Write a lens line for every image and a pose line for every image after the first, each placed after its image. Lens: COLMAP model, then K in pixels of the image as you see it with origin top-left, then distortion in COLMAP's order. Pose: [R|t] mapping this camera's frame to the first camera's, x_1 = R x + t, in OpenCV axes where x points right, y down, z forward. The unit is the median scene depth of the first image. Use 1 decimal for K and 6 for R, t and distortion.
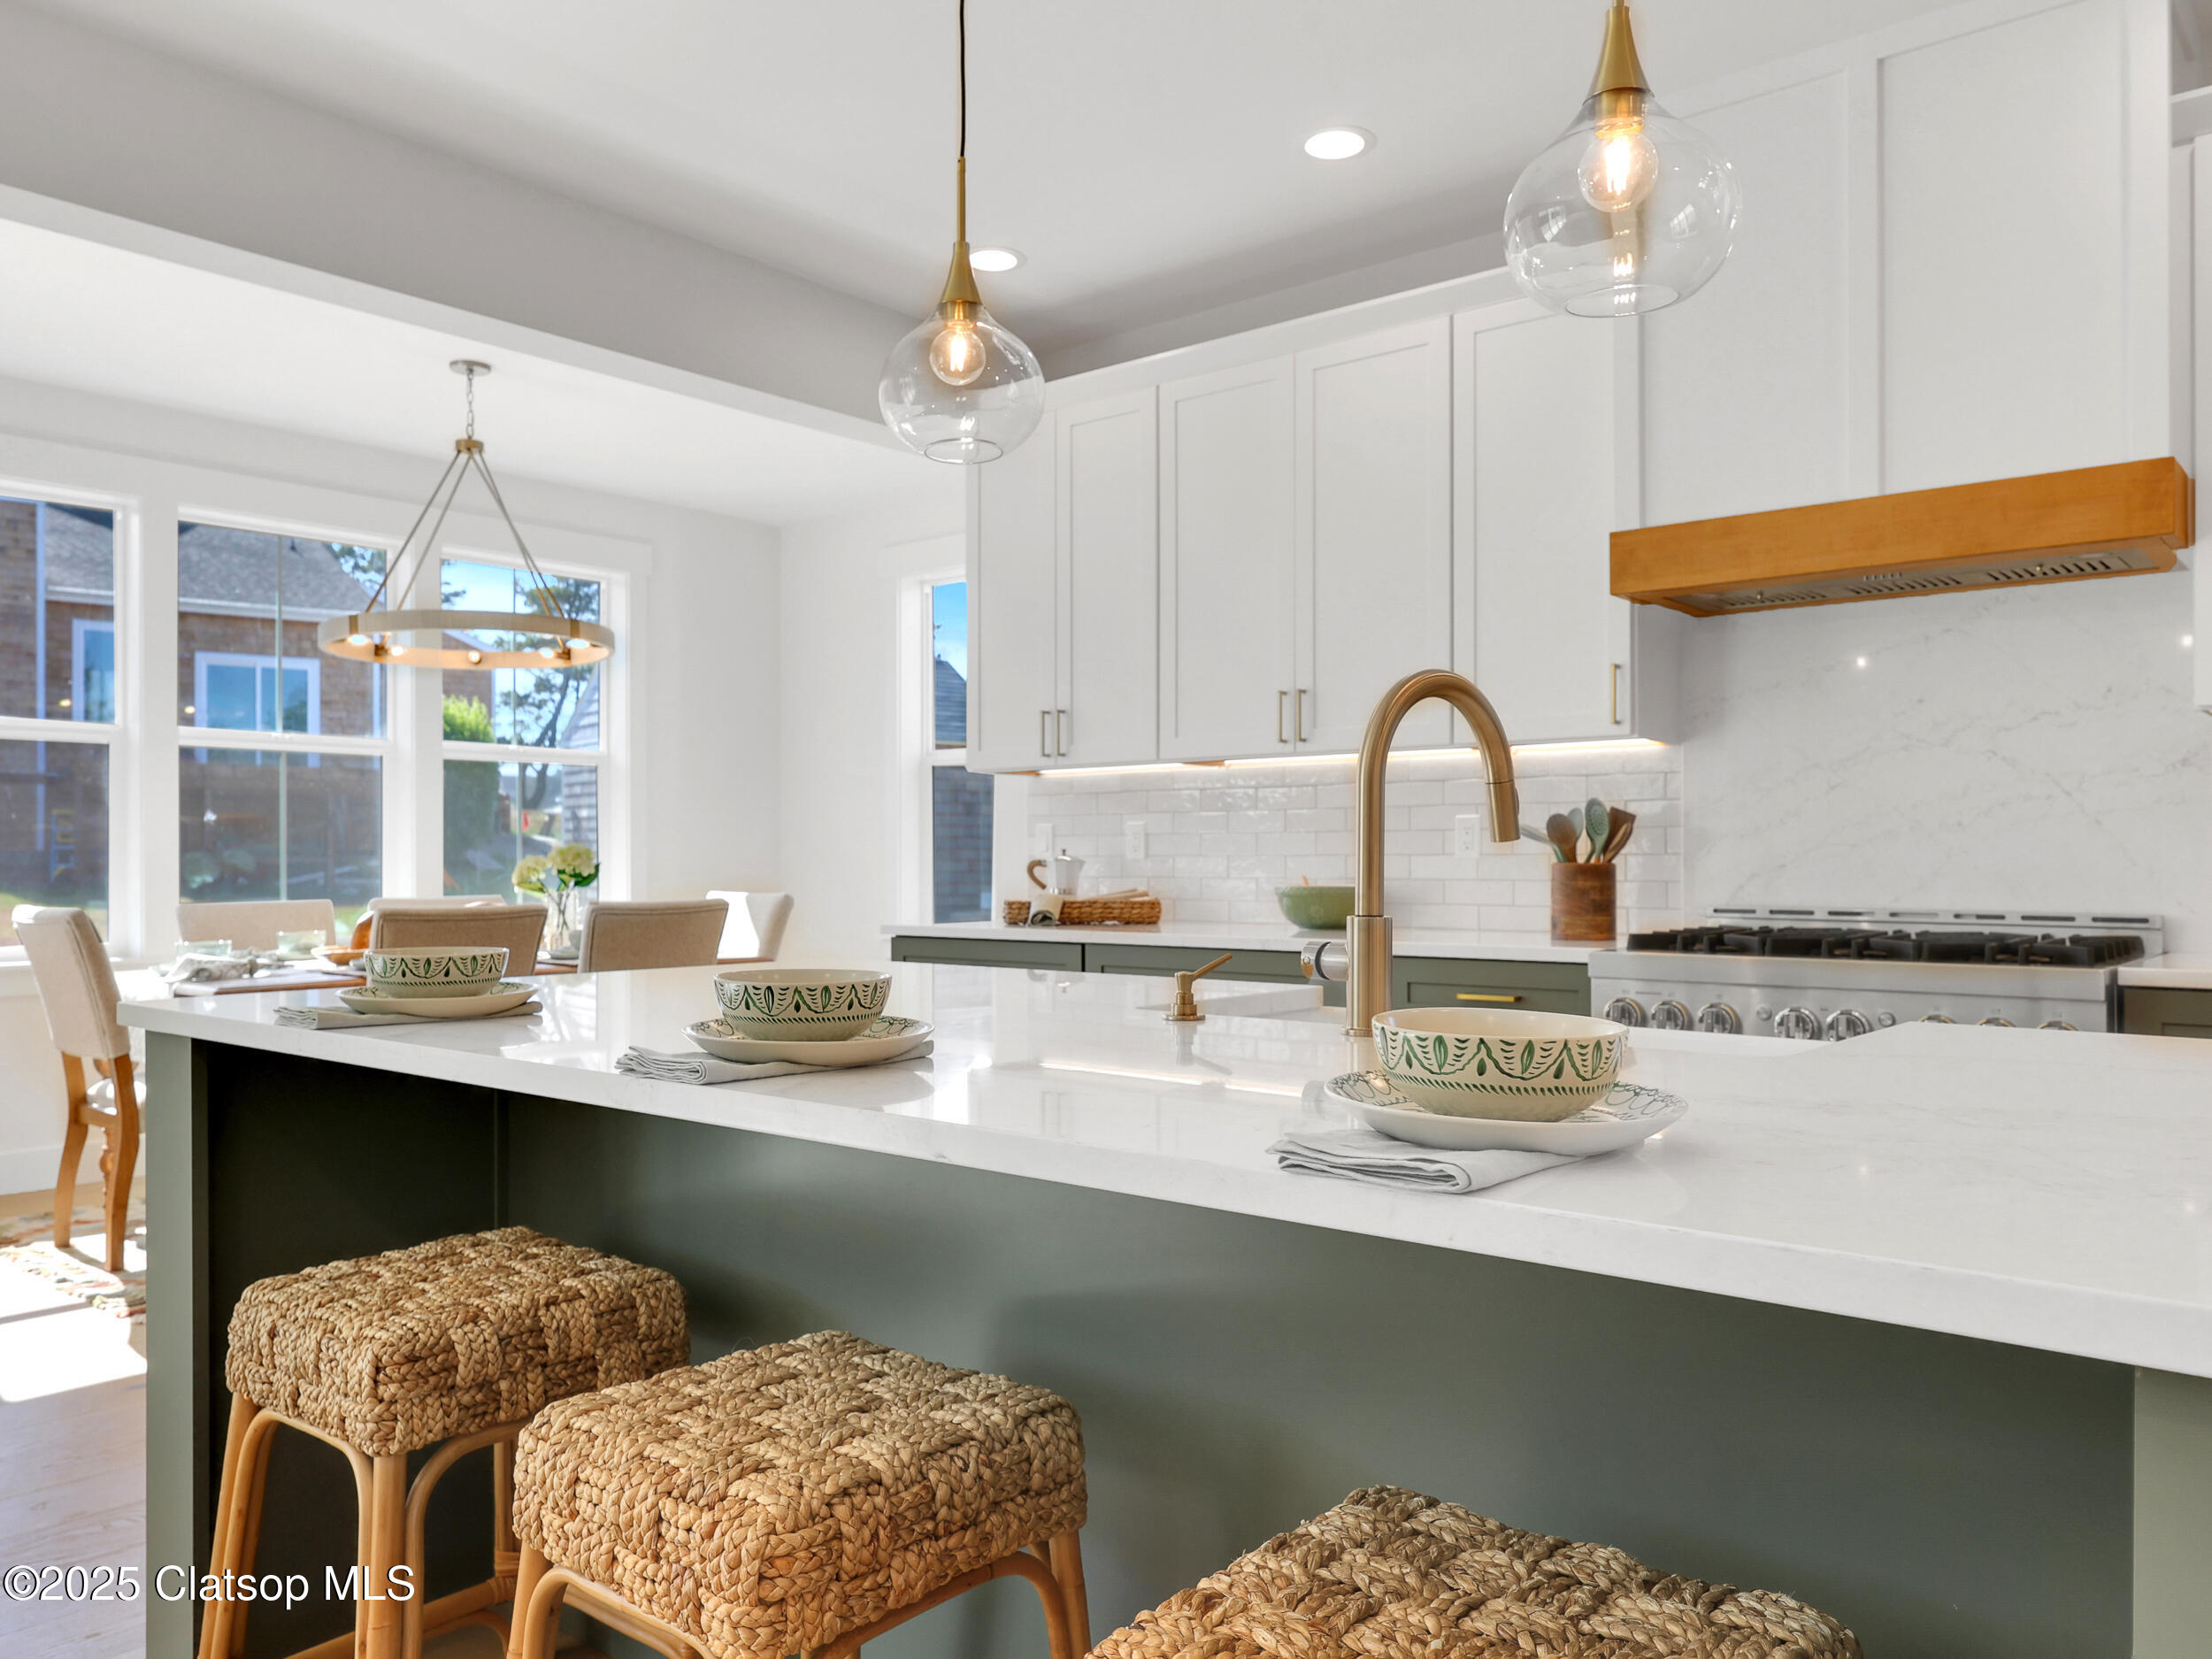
lens RADIAL K [[1586.3, 0, 1120.3], [0, 1586.3, 852.4], [0, 0, 1]] dist [0.007418, -0.004503]
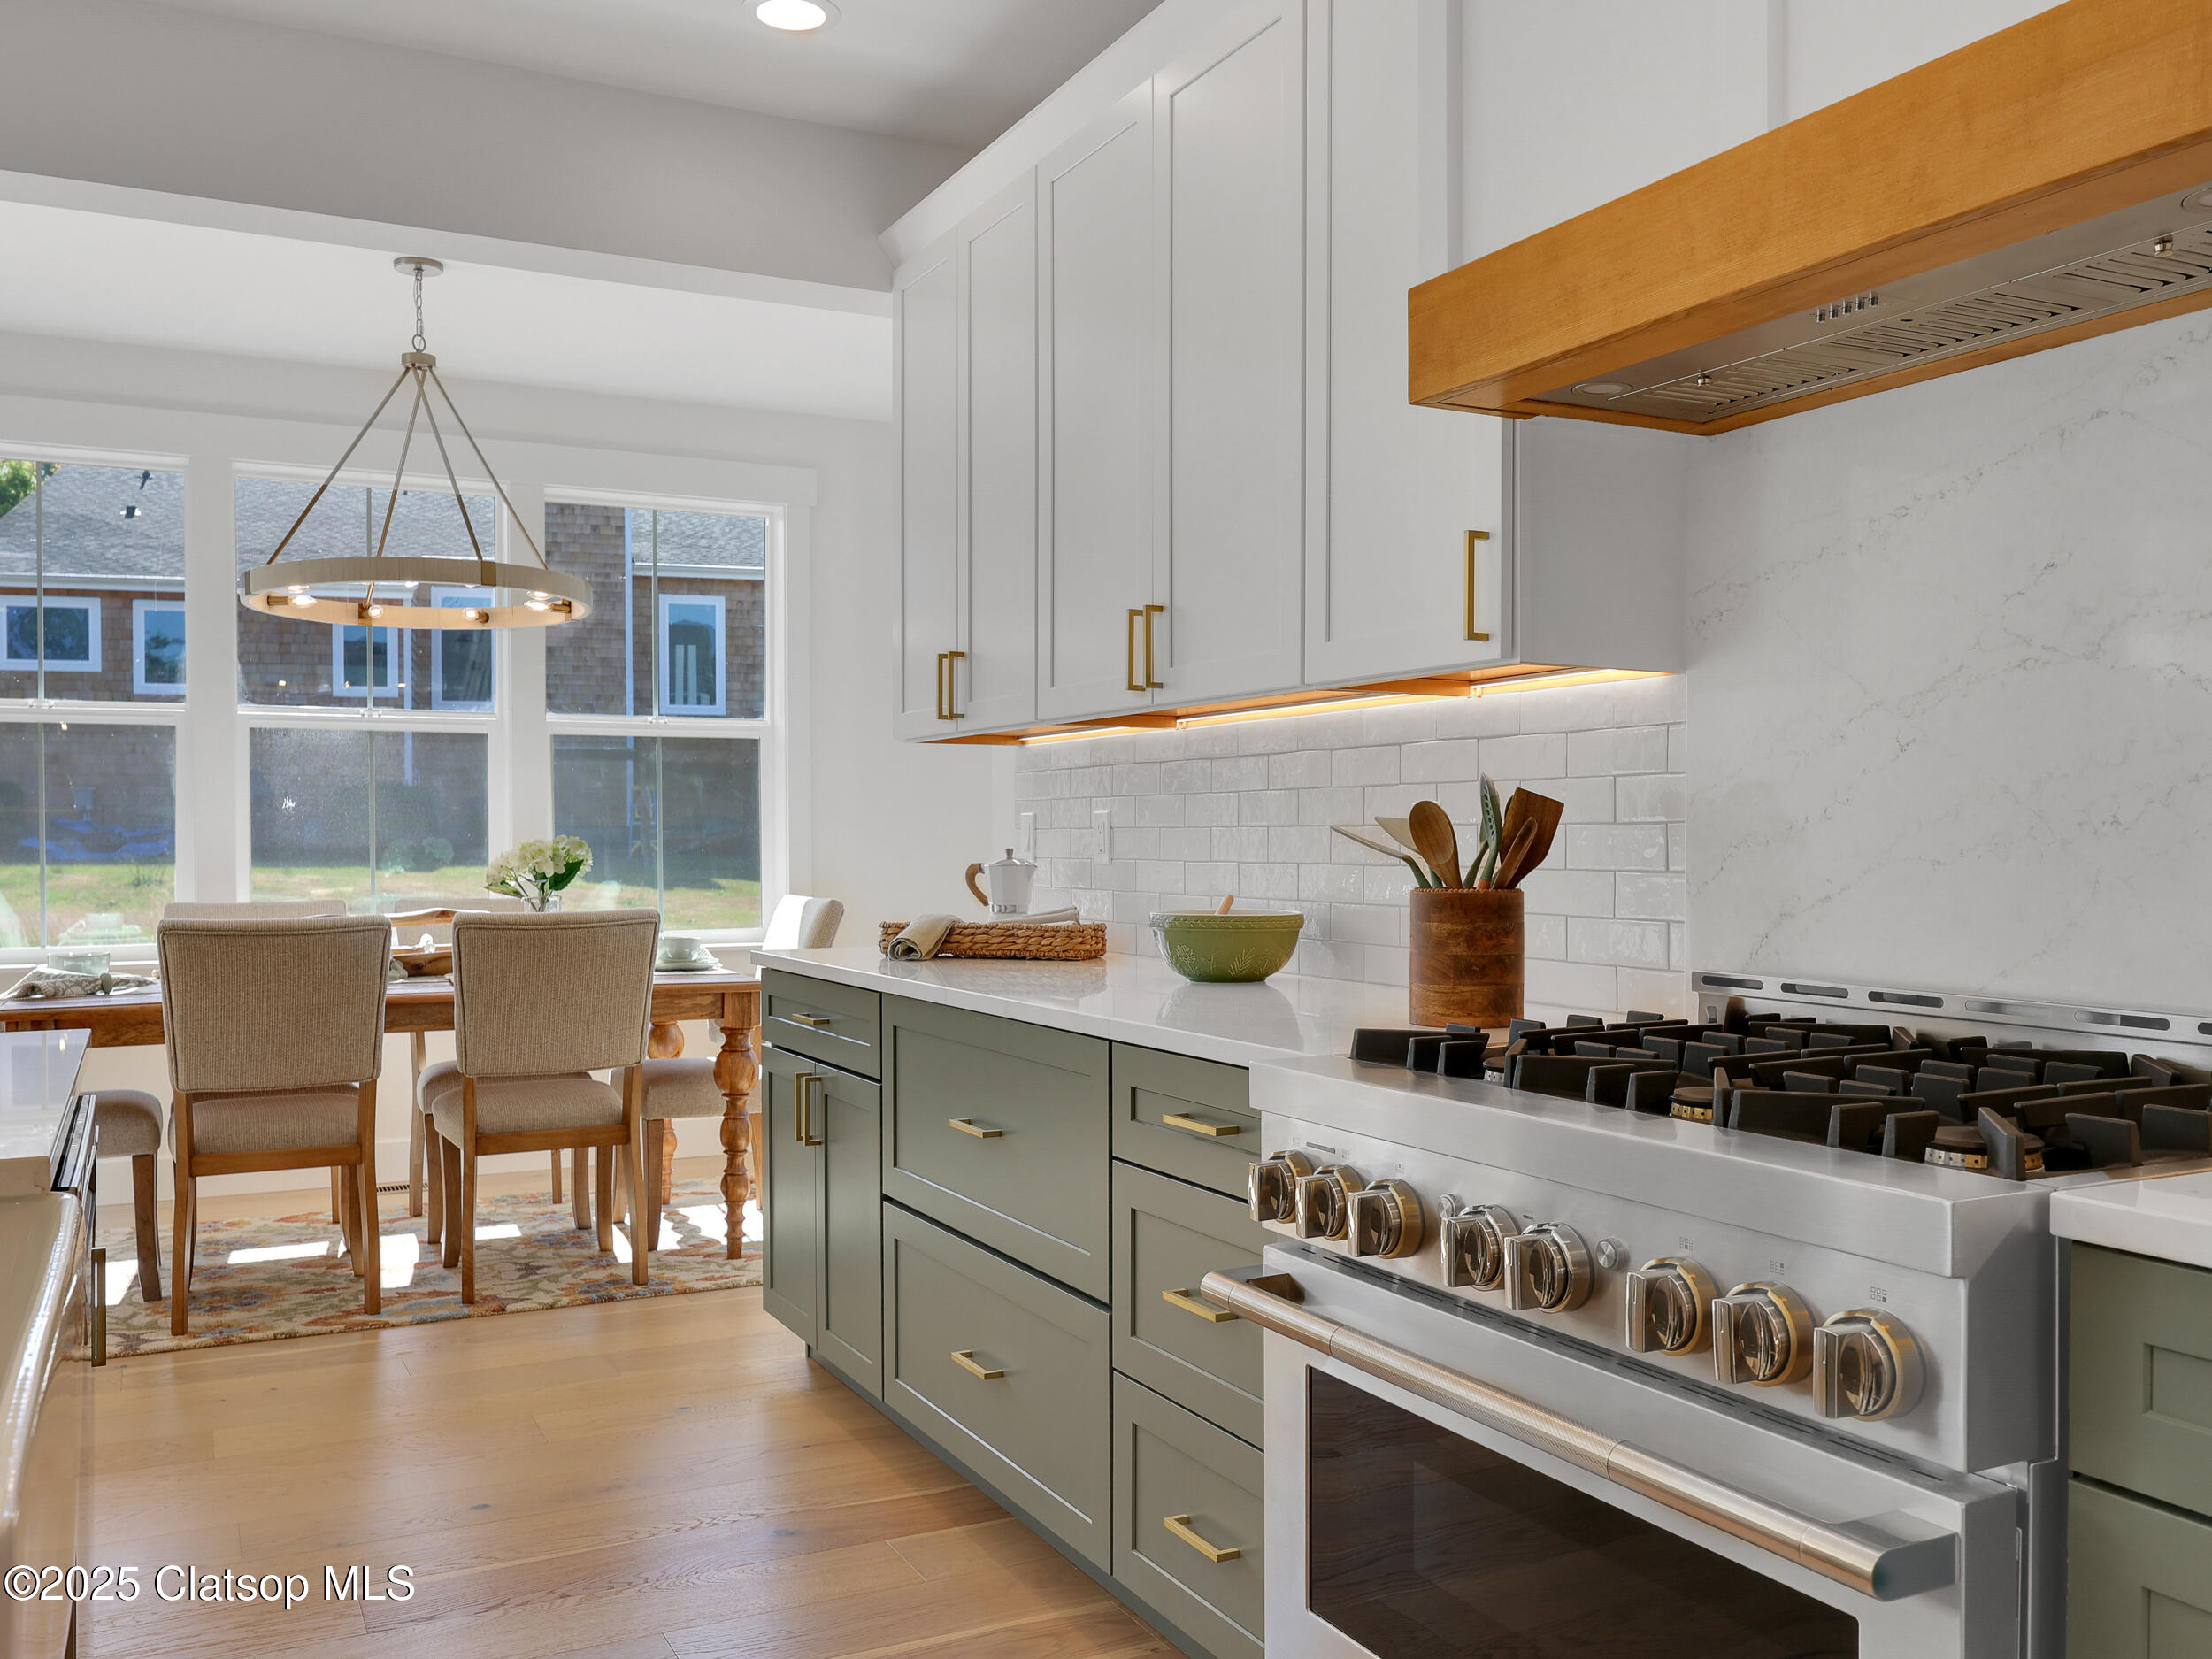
lens RADIAL K [[1856.1, 0, 1090.9], [0, 1856.1, 850.2], [0, 0, 1]] dist [0.024700, -0.007378]
pose [[0.915224, 0.003488, -0.402931, 0.441319], [0.002253, 0.999903, 0.013772, -0.016680], [0.402940, -0.013512, 0.915127, 0.347630]]
